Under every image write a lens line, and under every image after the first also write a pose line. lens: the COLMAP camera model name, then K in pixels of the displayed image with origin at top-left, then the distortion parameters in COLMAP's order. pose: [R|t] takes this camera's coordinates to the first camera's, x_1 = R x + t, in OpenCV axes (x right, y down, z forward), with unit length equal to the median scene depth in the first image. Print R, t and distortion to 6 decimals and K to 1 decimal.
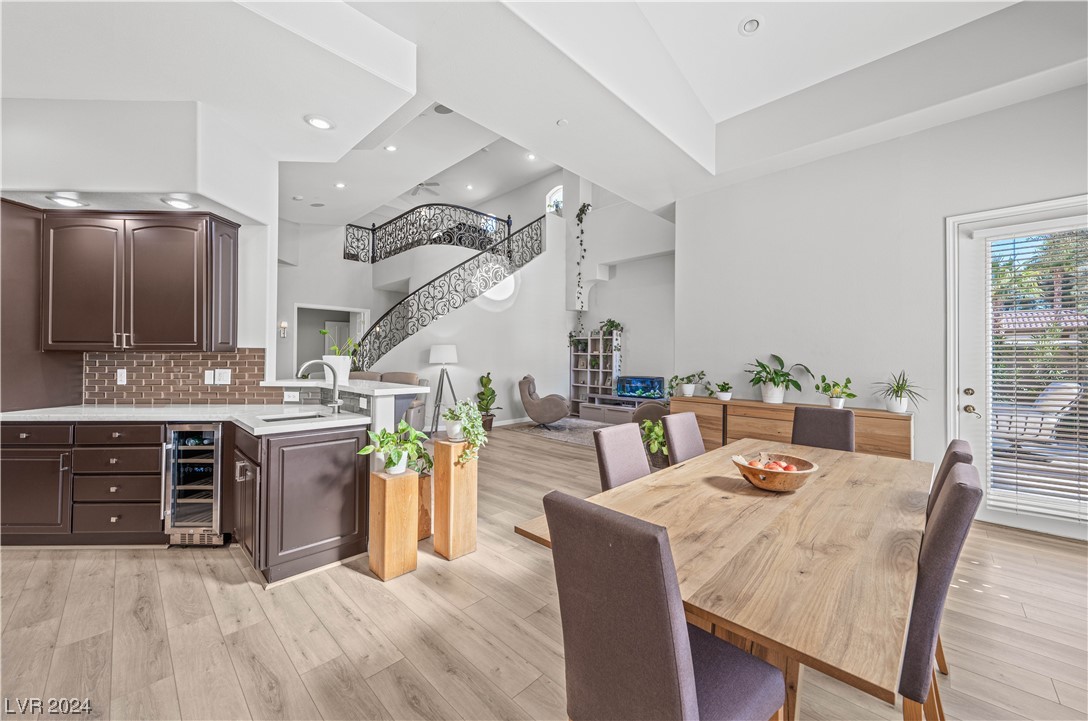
lens RADIAL K [[408.9, 0, 542.4], [0, 408.9, 353.9], [0, 0, 1]] dist [0.000594, 0.000063]
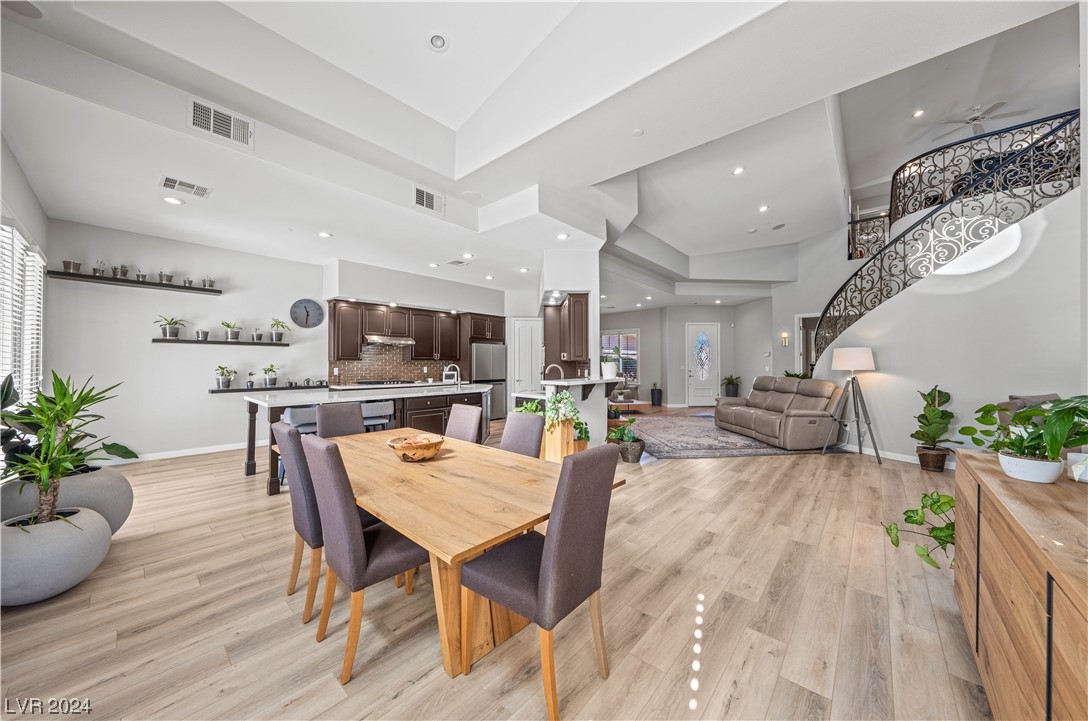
lens RADIAL K [[371.5, 0, 545.8], [0, 371.5, 358.7], [0, 0, 1]] dist [-0.000570, -0.000020]
pose [[0.051842, -0.017013, -0.998510, 0.386120], [0.008766, 0.999824, -0.016580, 0.005321], [0.998617, -0.007893, 0.051982, 0.288337]]
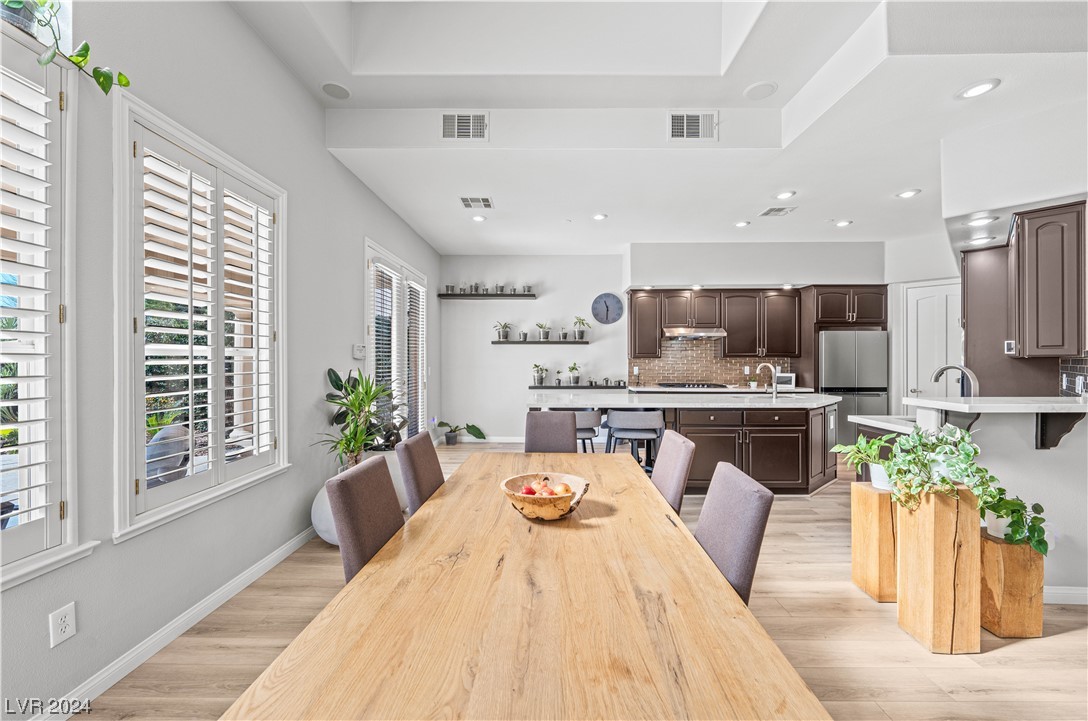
lens RADIAL K [[423.5, 0, 548.4], [0, 423.5, 361.6], [0, 0, 1]] dist [-0.006559, 0.000139]
pose [[-0.722012, -0.003337, -0.691872, 0.247863], [0.003545, 0.999957, -0.008522, 0.004428], [0.691871, -0.008606, -0.721970, 0.348420]]
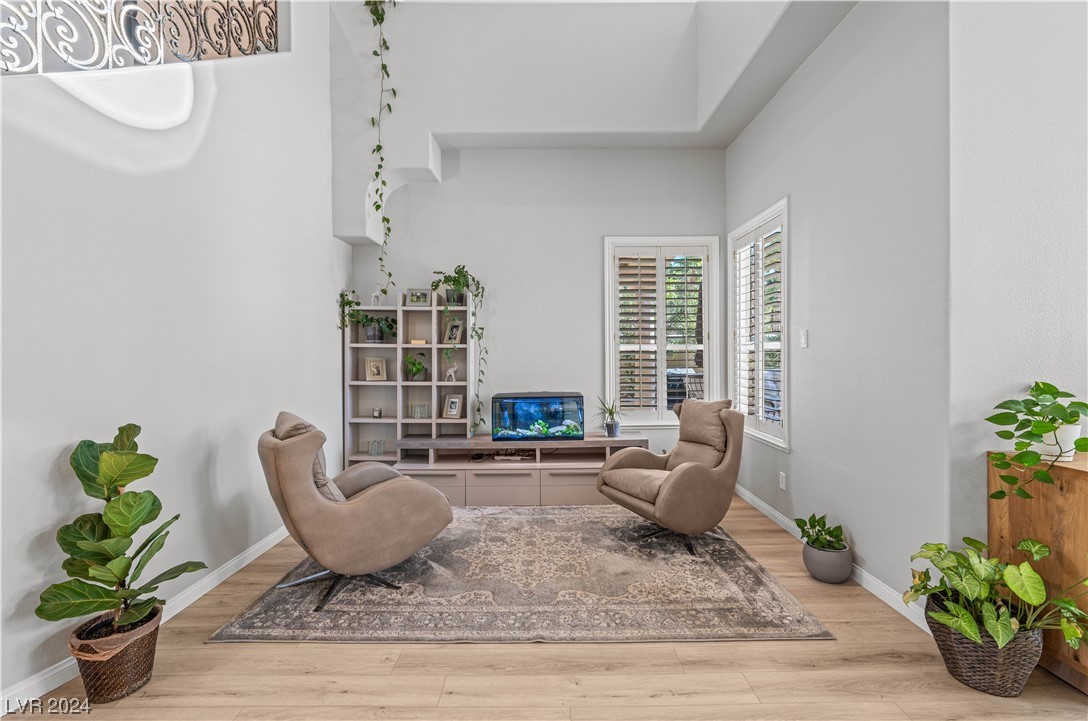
lens RADIAL K [[479.1, 0, 543.4], [0, 479.1, 356.9], [0, 0, 1]] dist [0.003530, -0.000109]
pose [[0.717318, -0.014672, 0.696591, -0.131142], [0.006982, 0.999879, 0.013871, 0.005758], [-0.696711, -0.005086, 0.717334, 0.569655]]
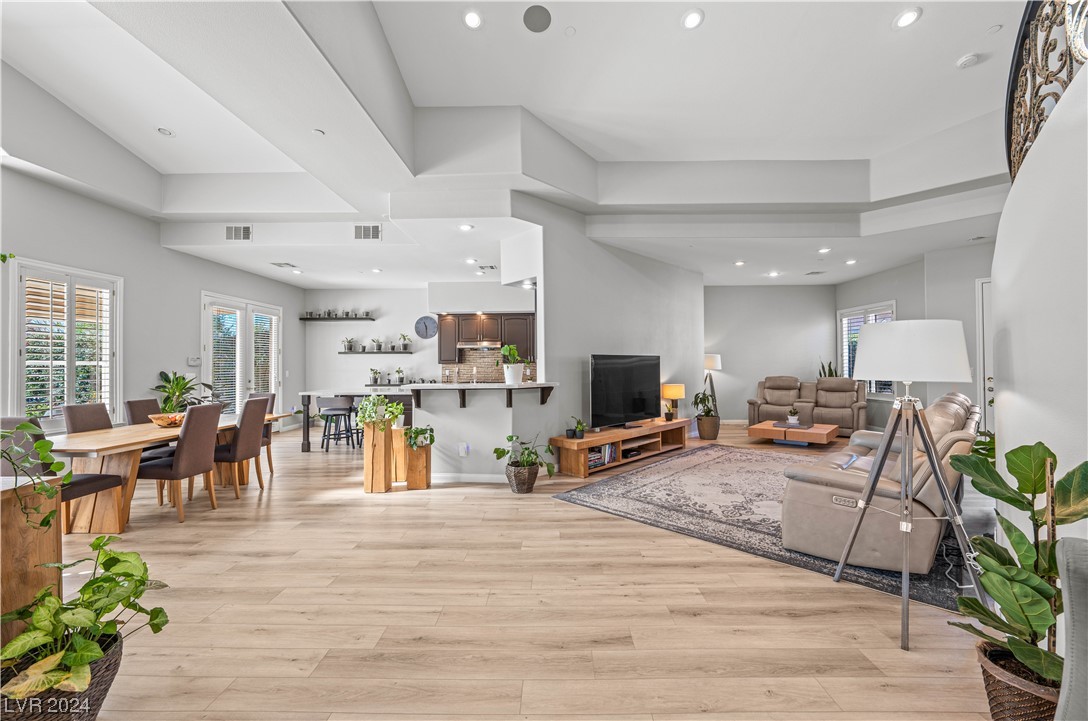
lens RADIAL K [[423.5, 0, 548.4], [0, 423.5, 361.6], [0, 0, 1]] dist [-0.006559, 0.000139]
pose [[-0.722501, -0.007147, -0.691333, 0.141339], [0.008025, 0.999792, -0.018724, 0.009085], [0.691323, -0.019076, -0.722294, 0.860160]]
